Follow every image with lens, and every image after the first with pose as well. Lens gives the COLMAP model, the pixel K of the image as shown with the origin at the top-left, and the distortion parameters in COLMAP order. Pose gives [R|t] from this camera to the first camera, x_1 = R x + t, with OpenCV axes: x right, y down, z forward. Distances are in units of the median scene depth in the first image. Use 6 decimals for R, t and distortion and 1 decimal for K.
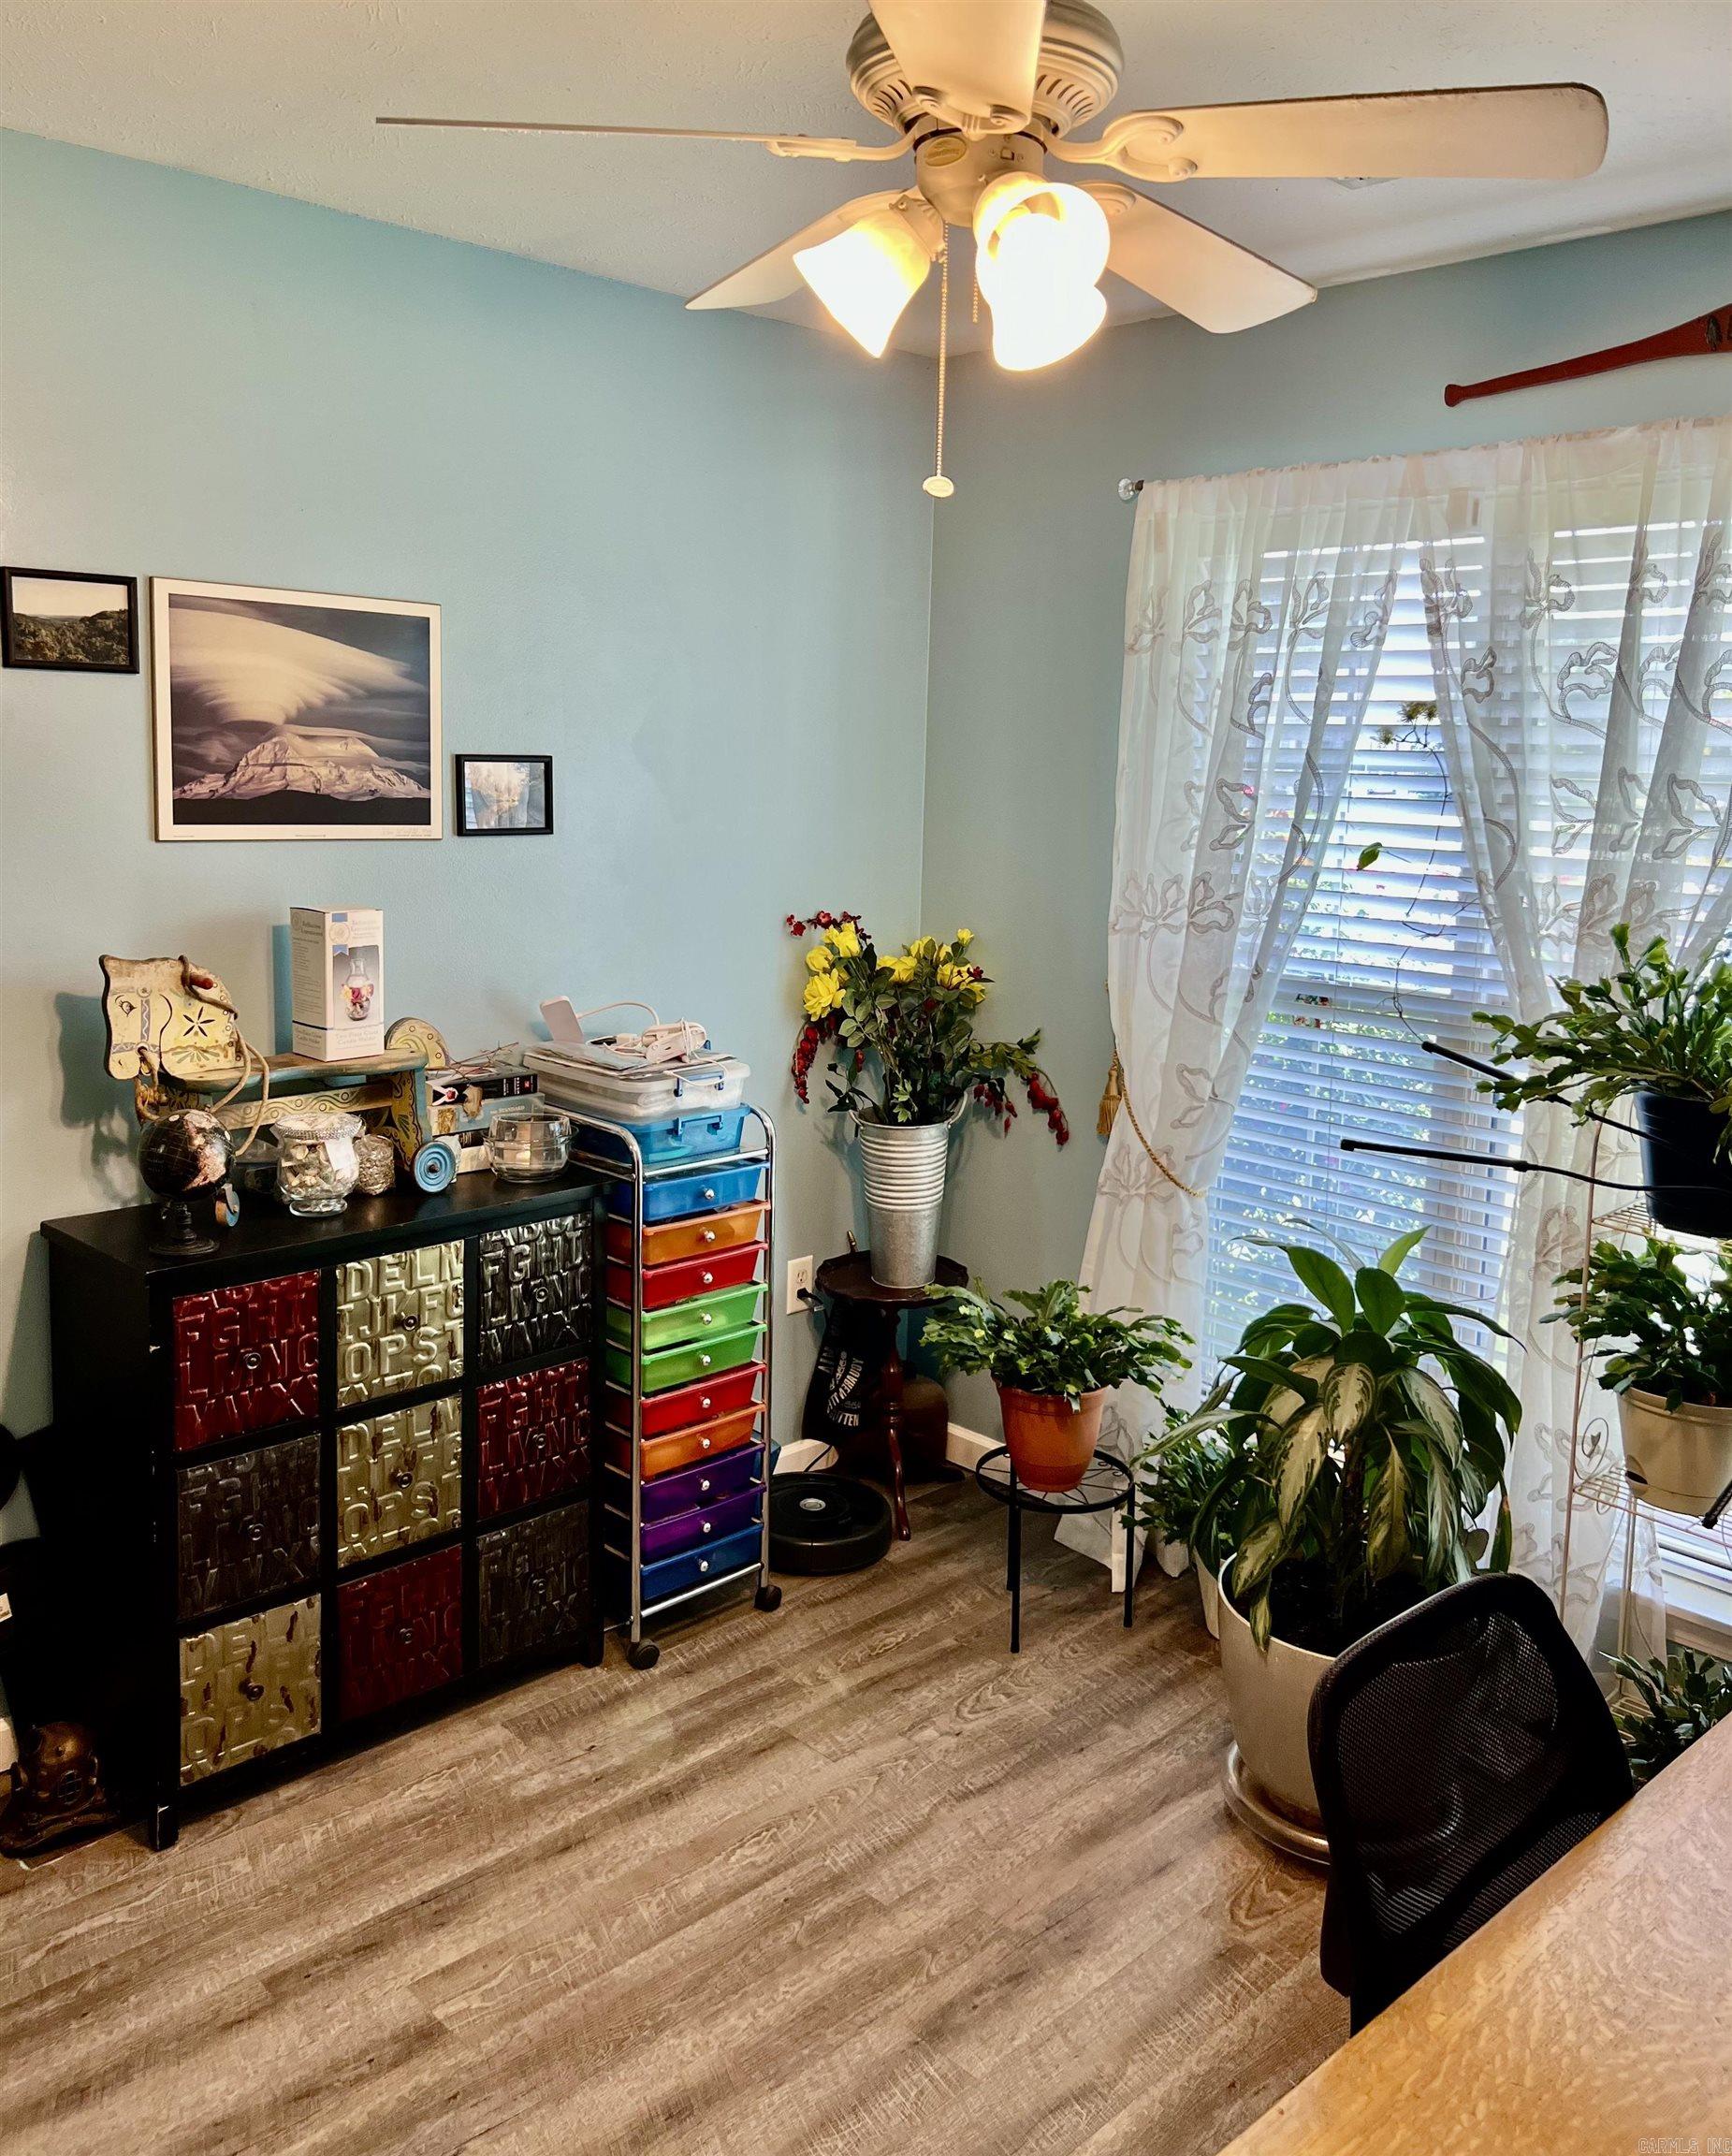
lens RADIAL K [[1768.9, 0, 865.2], [0, 1768.9, 1005.4], [0, 0, 1]] dist [0.059380, -0.128741]
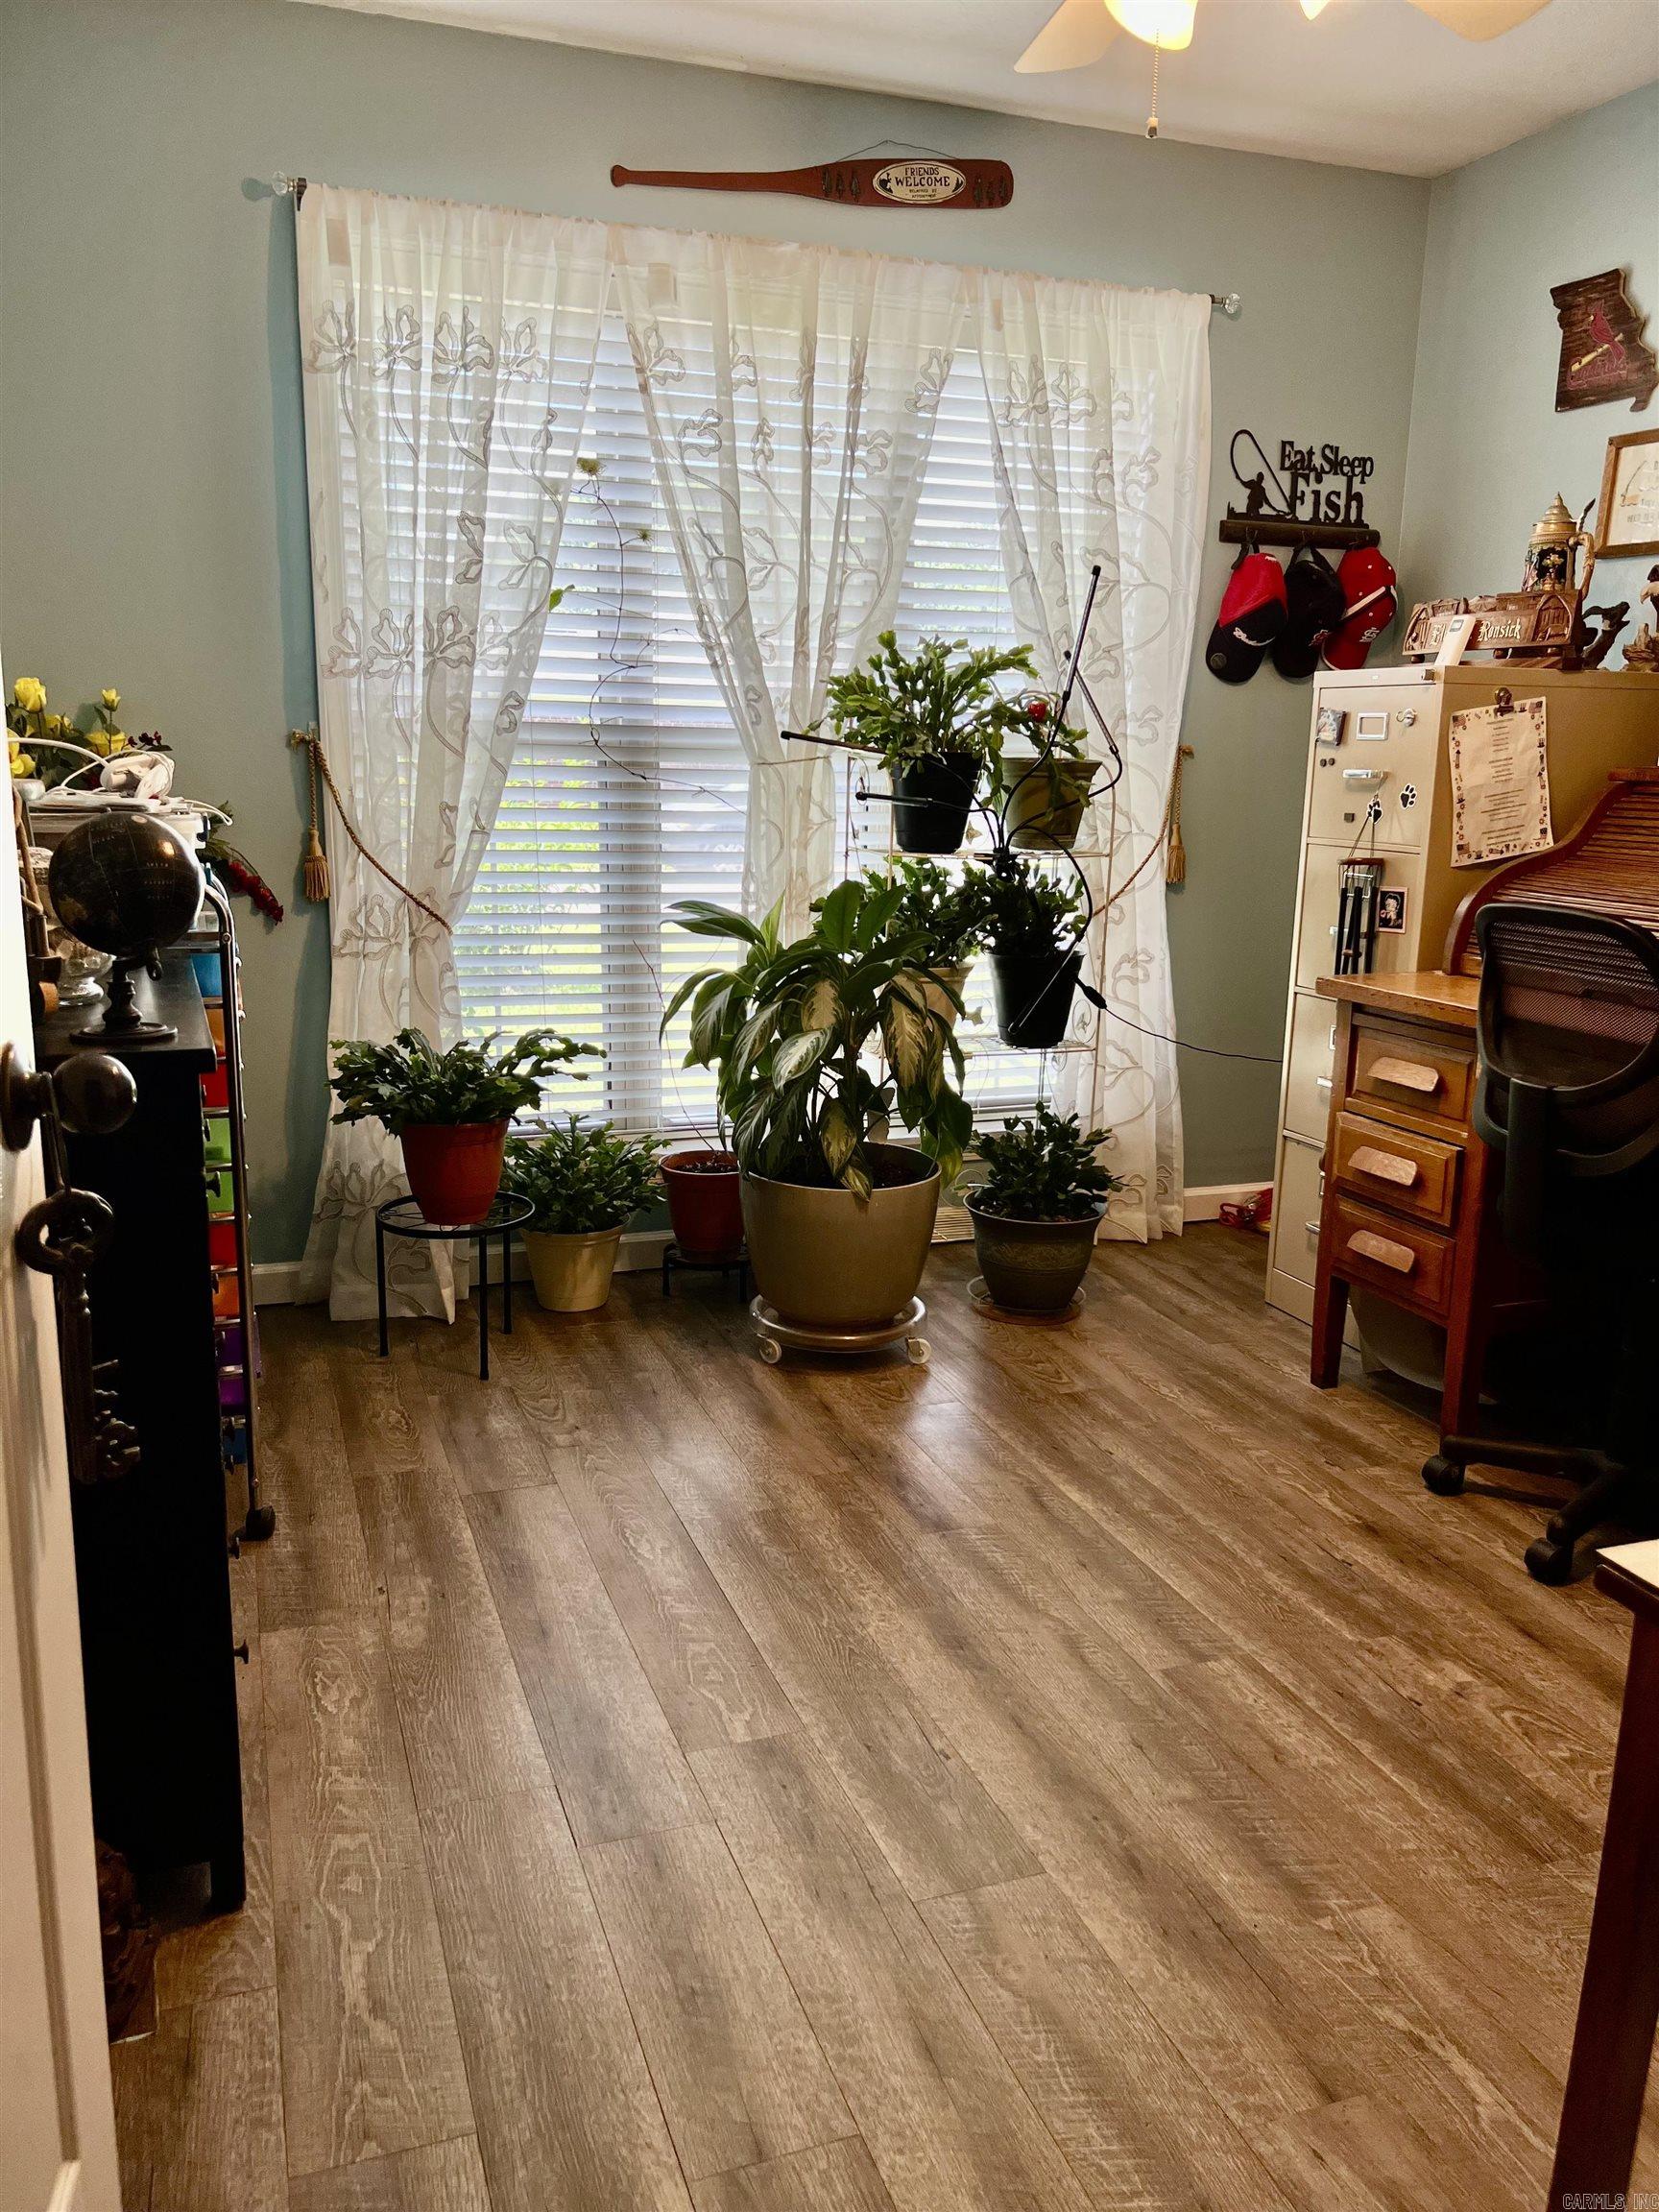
lens RADIAL K [[1683.9, 0, 831.9], [0, 1683.9, 1131.2], [0, 0, 1]] dist [0.022835, -0.030186]
pose [[0.405232, -0.220244, 0.887288, -0.718967], [0.120025, 0.974963, 0.187191, 0.070631], [-0.906301, 0.030641, 0.421521, 0.434646]]
